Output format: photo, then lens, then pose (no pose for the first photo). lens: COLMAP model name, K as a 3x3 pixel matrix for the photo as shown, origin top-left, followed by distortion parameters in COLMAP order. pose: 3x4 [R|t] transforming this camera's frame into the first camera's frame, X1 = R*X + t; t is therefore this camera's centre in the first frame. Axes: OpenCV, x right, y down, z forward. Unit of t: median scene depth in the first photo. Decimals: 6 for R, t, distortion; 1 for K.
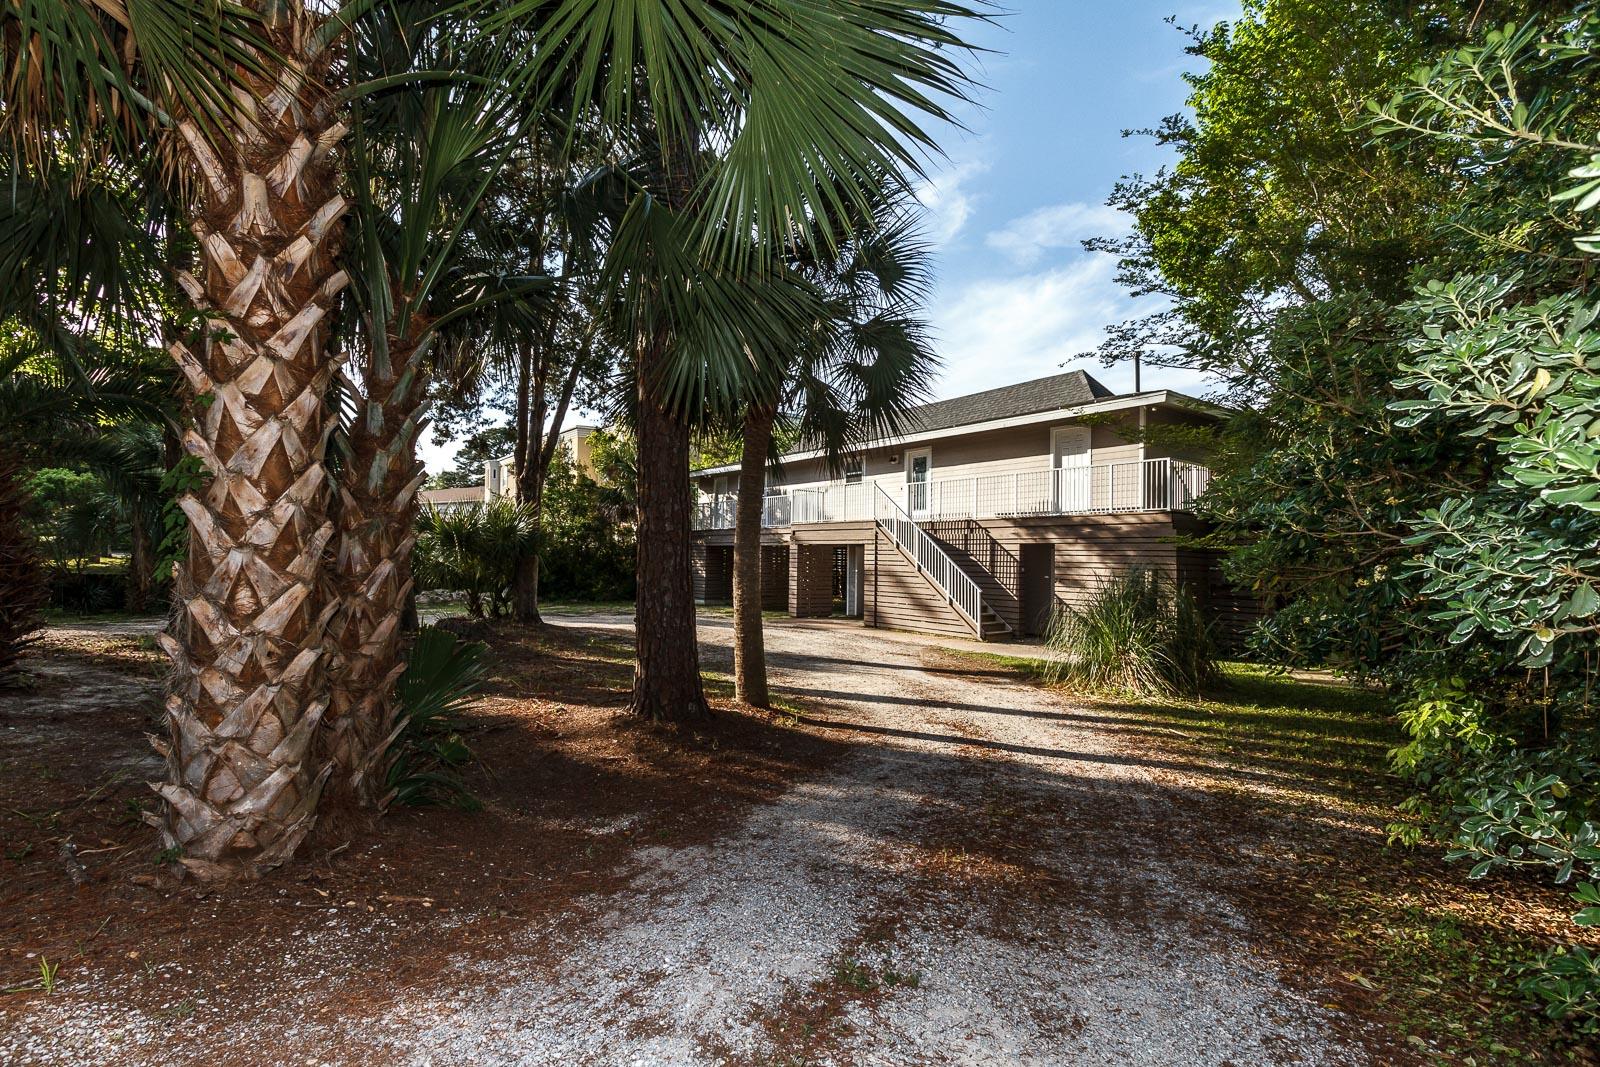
lens RADIAL K [[730.1, 0, 795.3], [0, 730.1, 535.1], [0, 0, 1]] dist [0.004492, -0.002986]
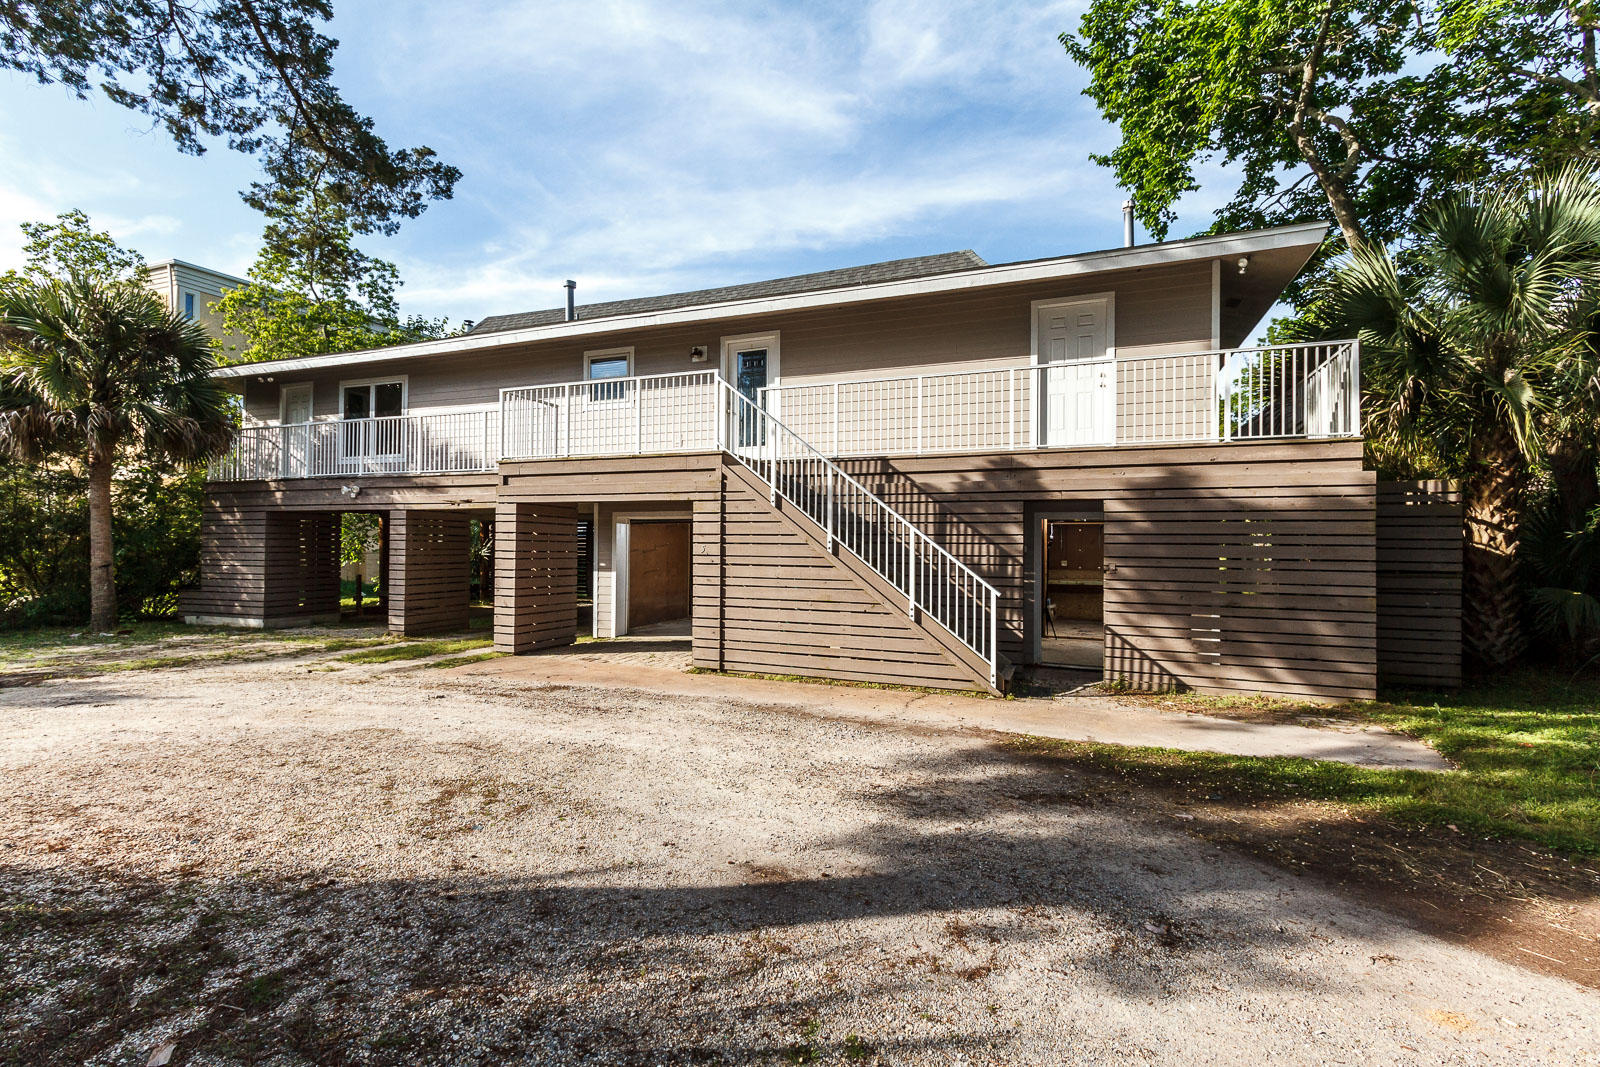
lens RADIAL K [[730.1, 0, 803.6], [0, 730.1, 539.2], [0, 0, 1]] dist [0.004492, -0.002986]
pose [[0.855537, -0.010671, 0.517632, -0.087410], [-0.008439, 0.999367, 0.034549, 0.019167], [-0.517673, -0.033926, 0.854906, 0.512477]]
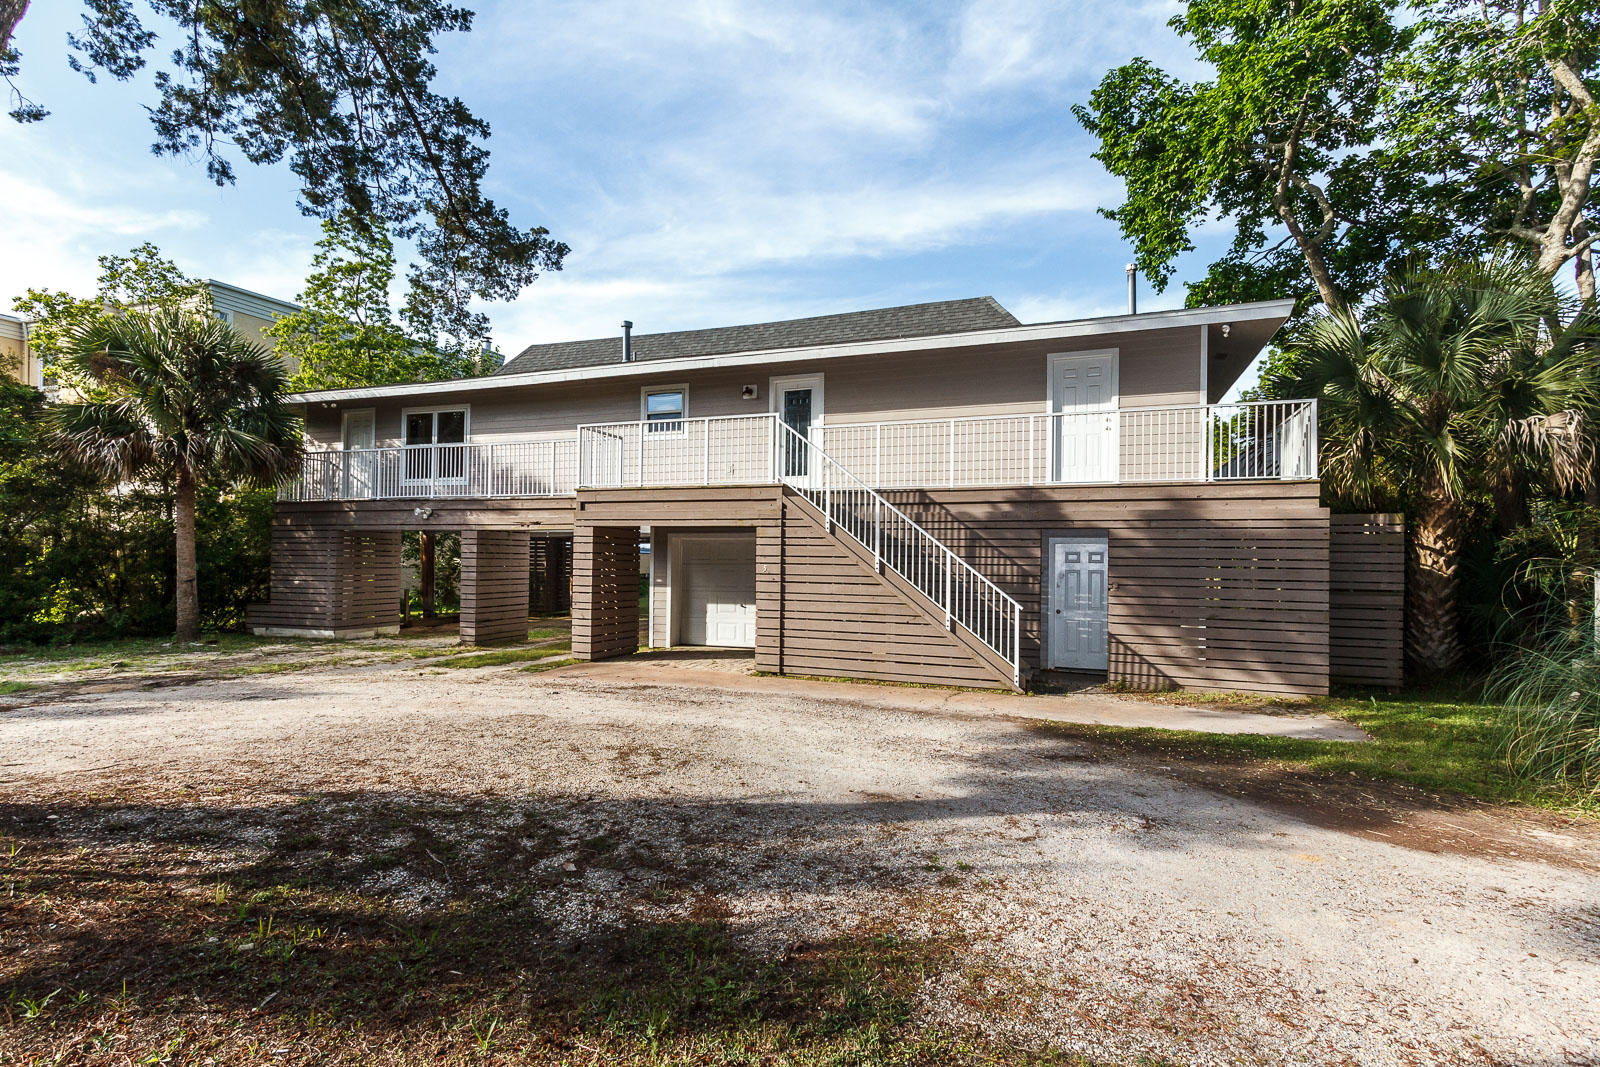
lens RADIAL K [[730.1, 0, 834.1], [0, 730.1, 555.6], [0, 0, 1]] dist [0.004492, -0.002986]
pose [[0.840118, -0.007031, 0.542359, -0.148013], [-0.014210, 0.999287, 0.034966, 0.013305], [-0.542218, -0.037083, 0.839419, 0.467176]]
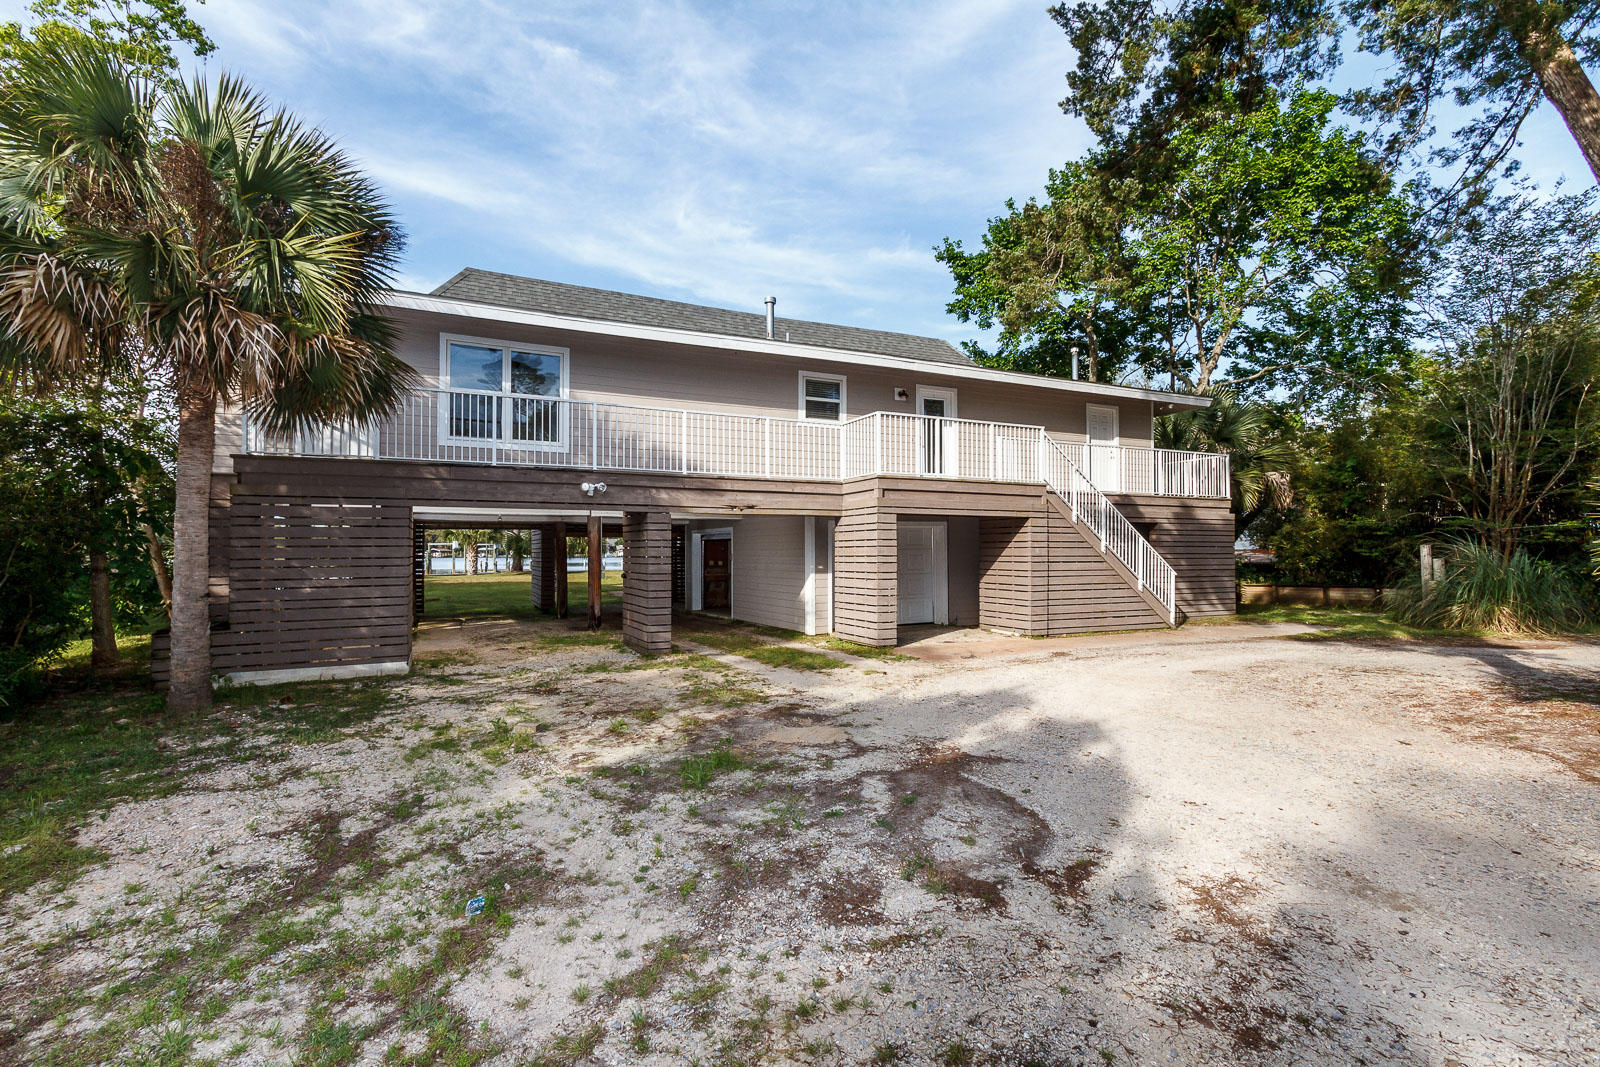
lens RADIAL K [[675.5, 0, 799.8], [0, 675.5, 529.6], [0, 0, 1]] dist [-0.012564, -0.000220]
pose [[0.239781, 0.000123, 0.970827, -0.548144], [-0.031243, 0.999483, 0.007590, 0.024232], [-0.970324, -0.032152, 0.239661, 1.010423]]
